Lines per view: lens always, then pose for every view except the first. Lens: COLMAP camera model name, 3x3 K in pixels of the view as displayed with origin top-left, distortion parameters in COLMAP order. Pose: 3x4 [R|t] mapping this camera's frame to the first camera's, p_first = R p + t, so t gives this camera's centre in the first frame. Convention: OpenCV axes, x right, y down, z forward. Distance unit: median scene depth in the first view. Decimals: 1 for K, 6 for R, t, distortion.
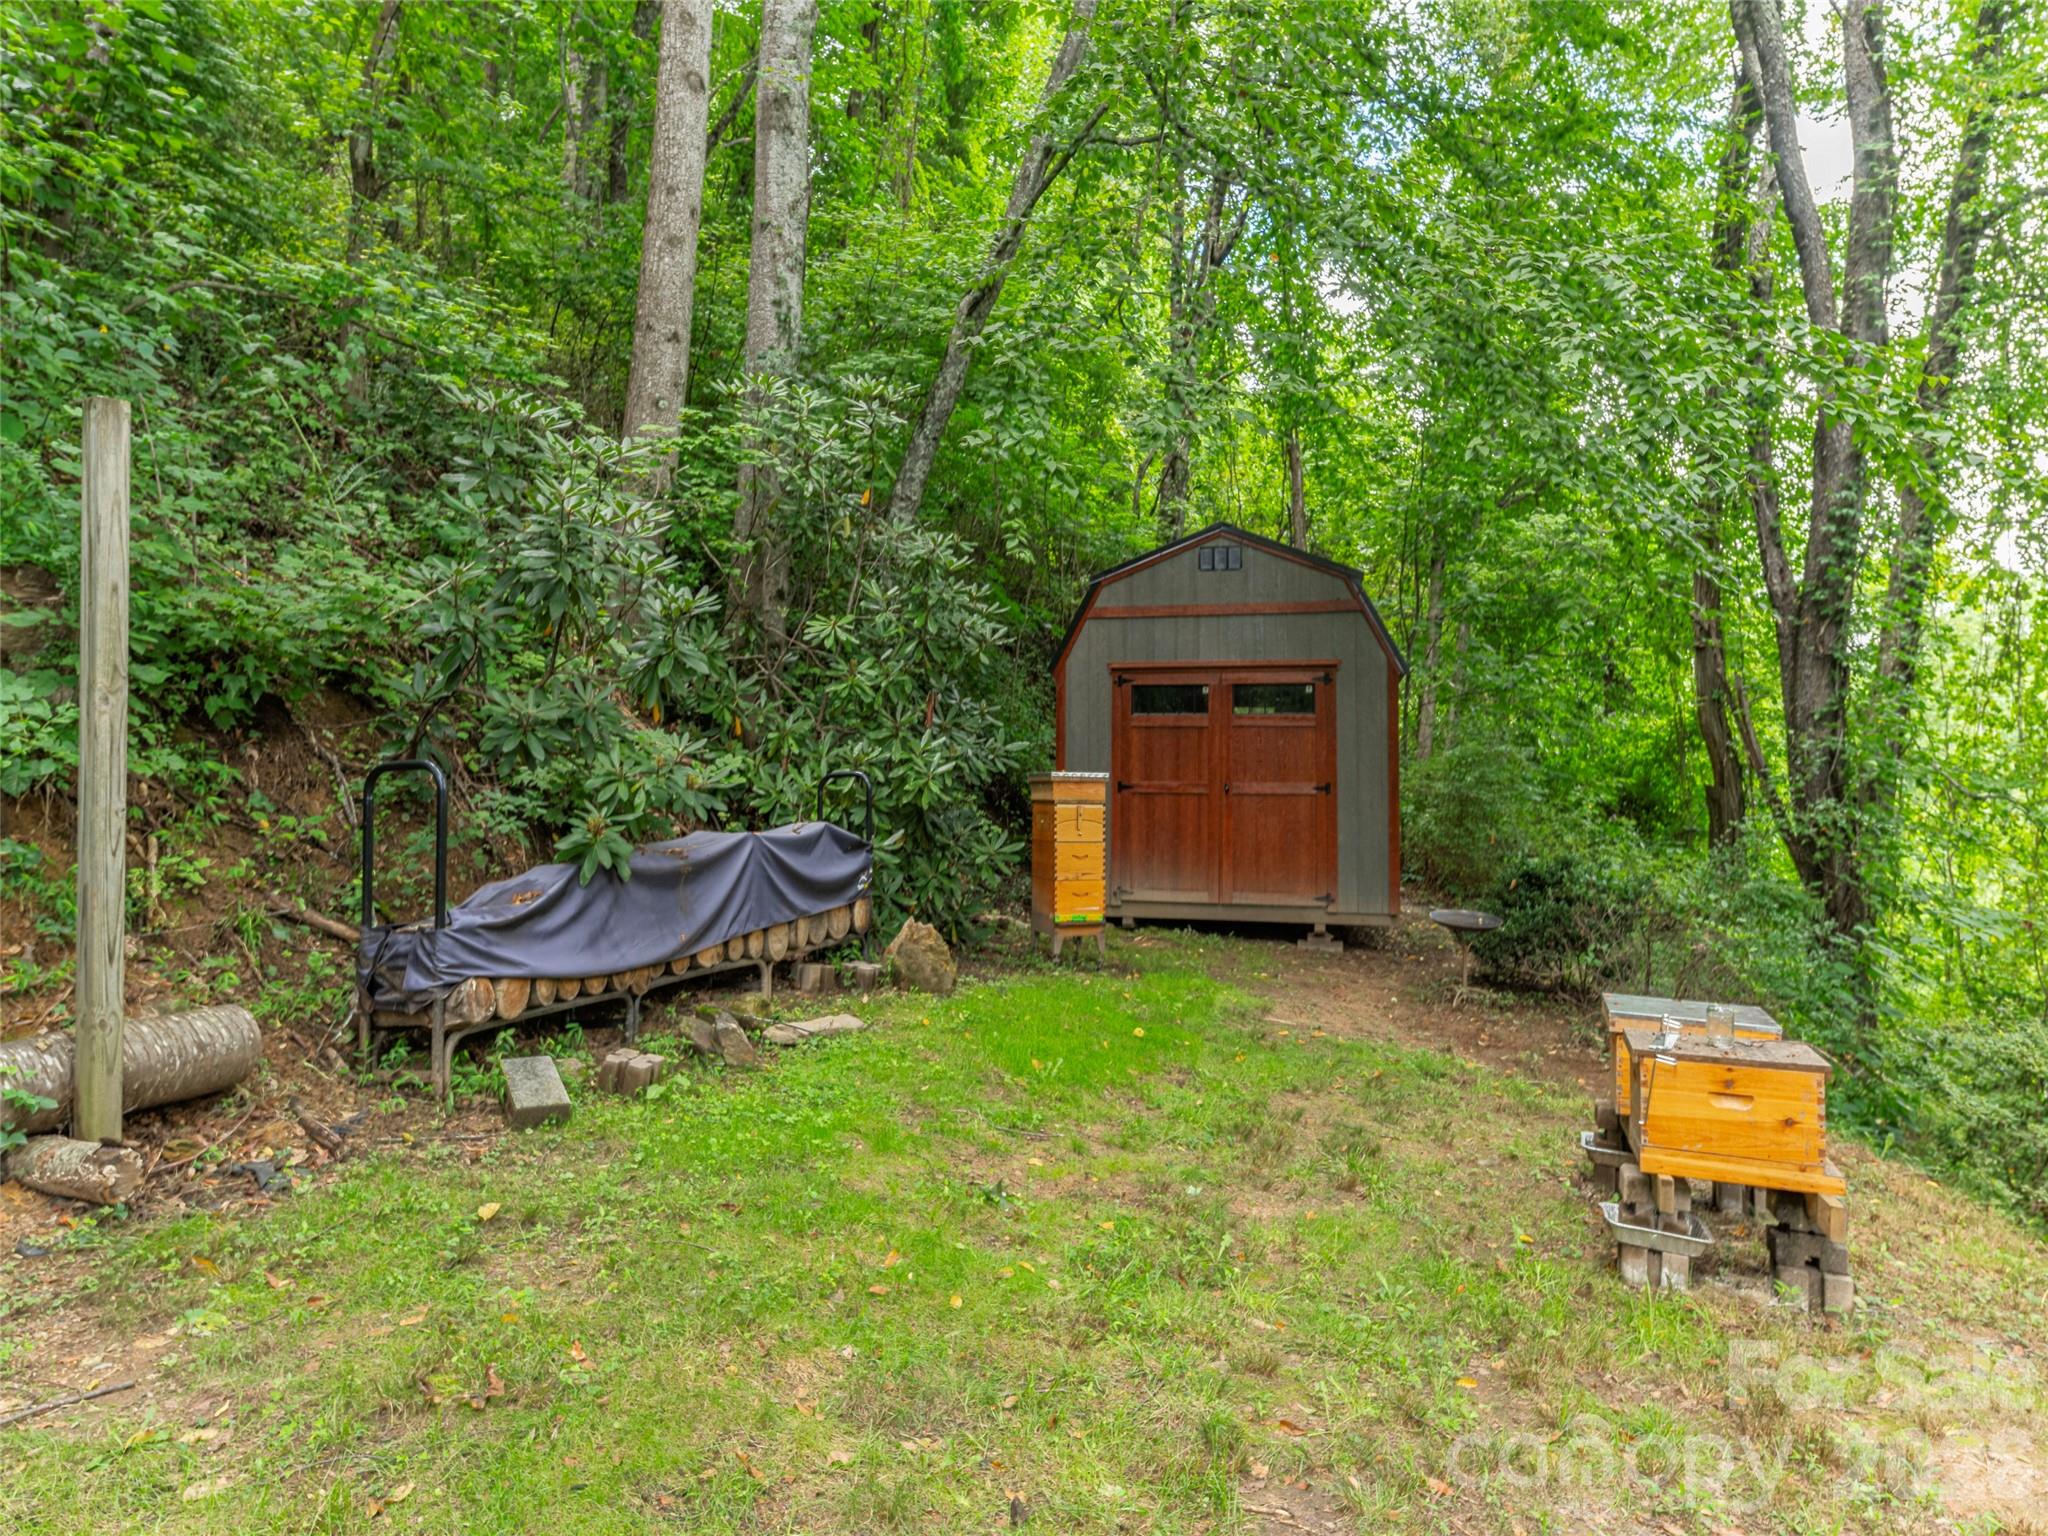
lens RADIAL K [[1250.8, 0, 999.2], [0, 1250.8, 719.4], [0, 0, 1]] dist [0.006232, -0.001624]
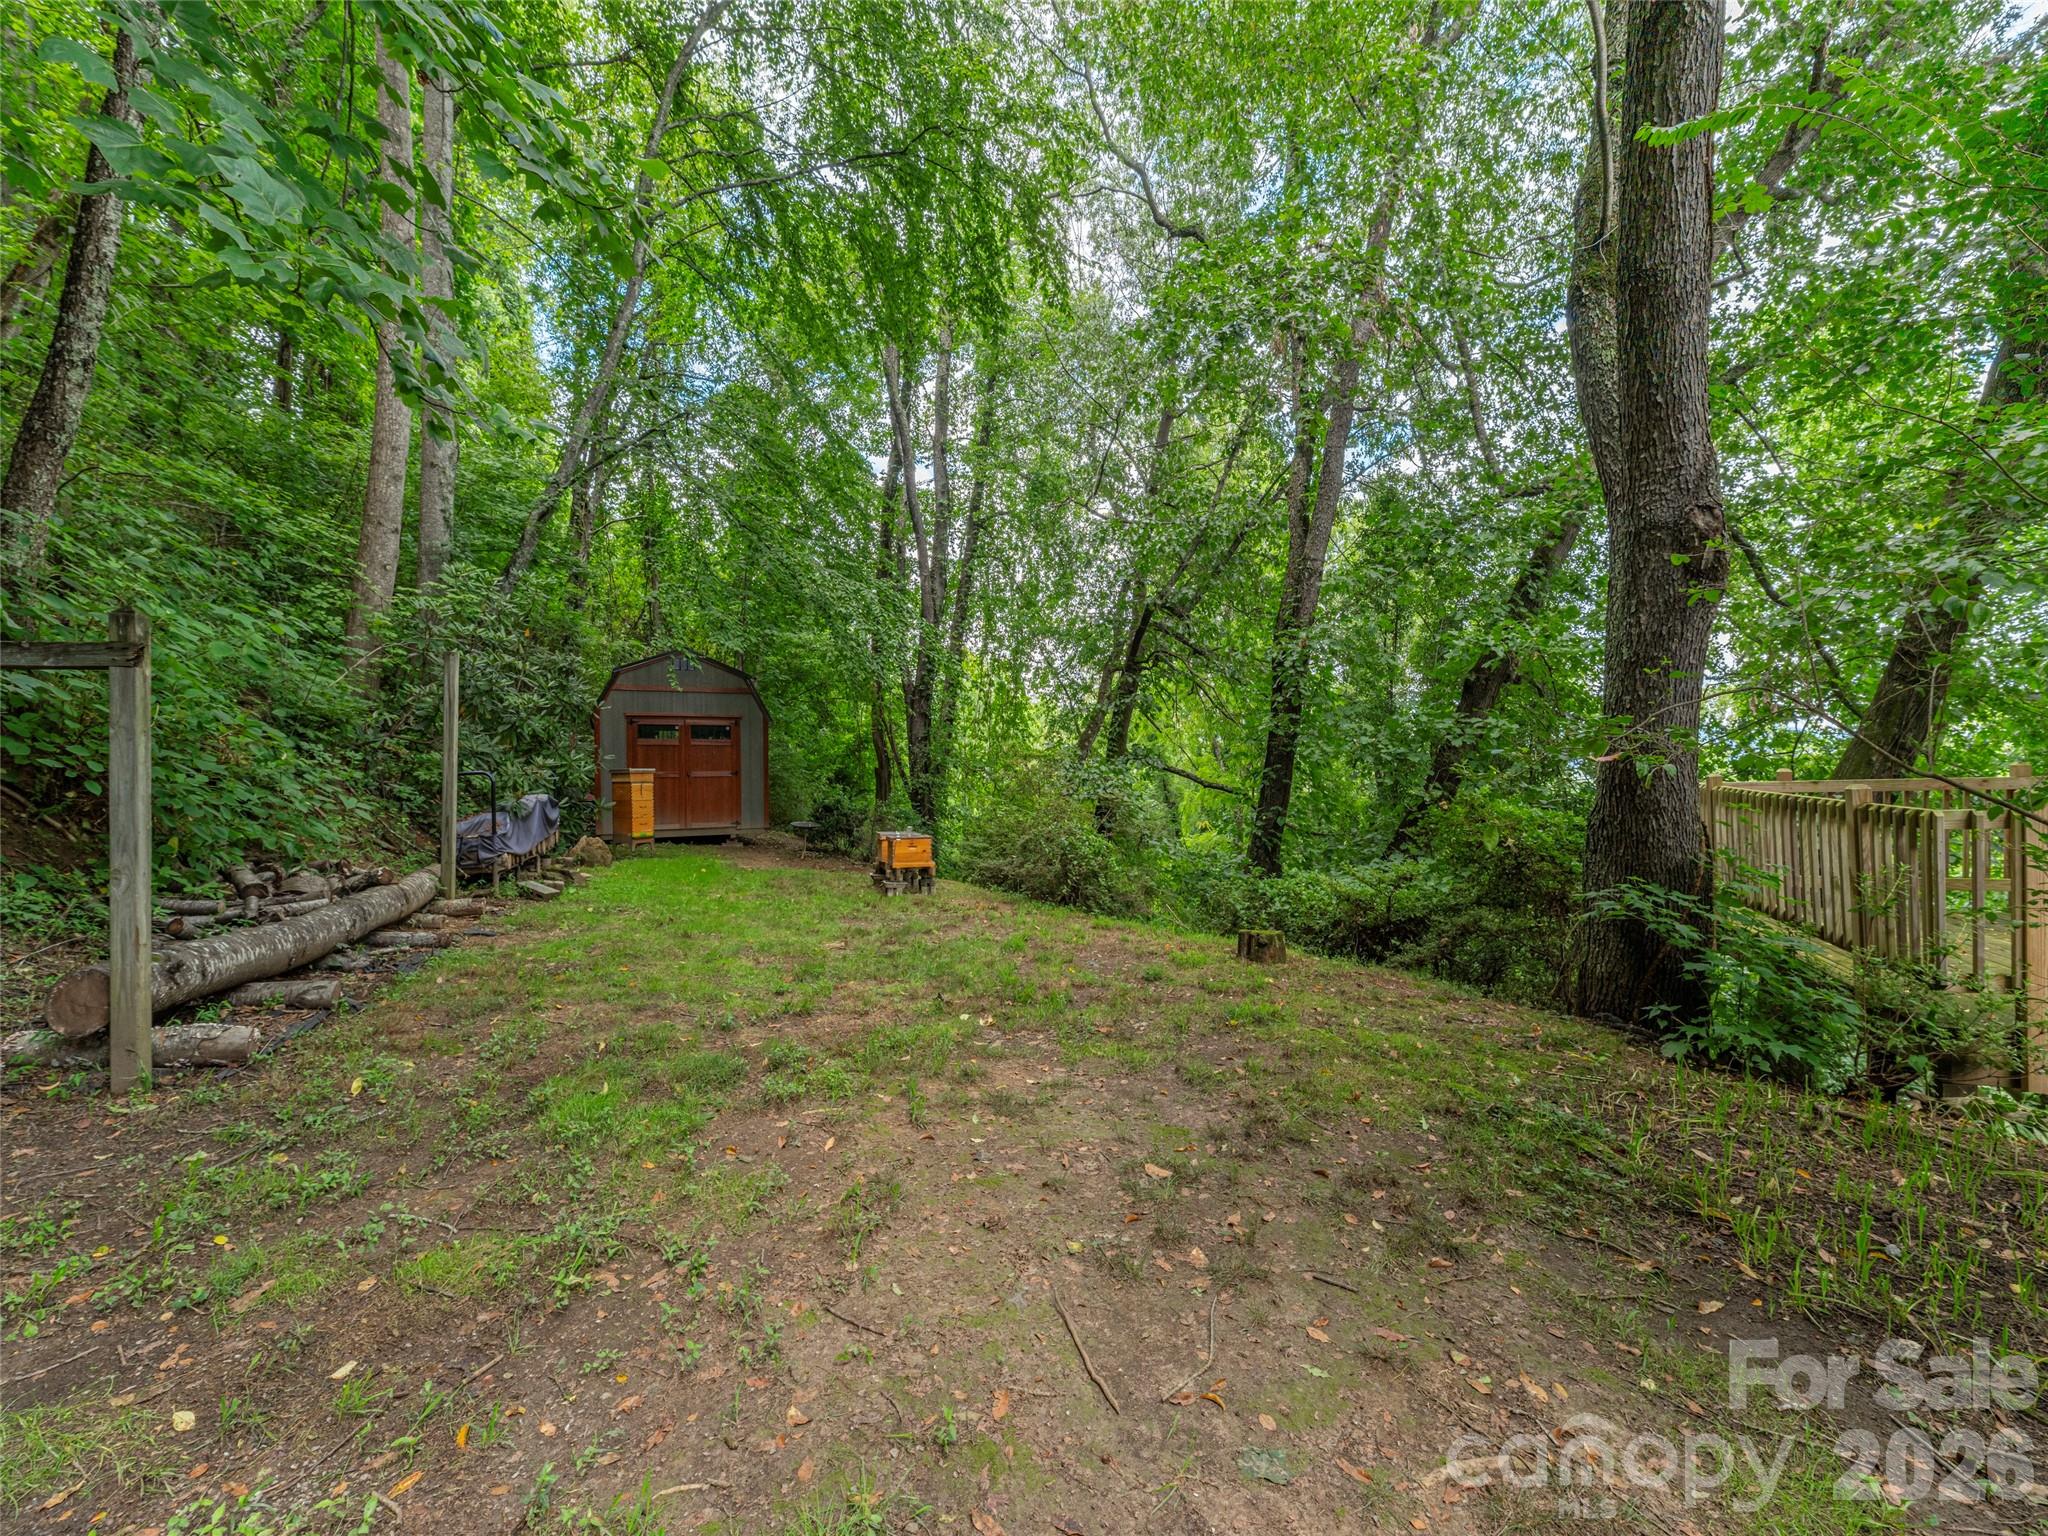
lens RADIAL K [[829.4, 0, 1024.4], [0, 829.4, 757.6], [0, 0, 1]] dist [-0.001825, -0.000036]
pose [[0.756130, -0.007845, 0.654375, -0.221712], [-0.018443, 0.999276, 0.033291, -0.022204], [-0.654162, -0.037241, 0.755437, -0.311289]]
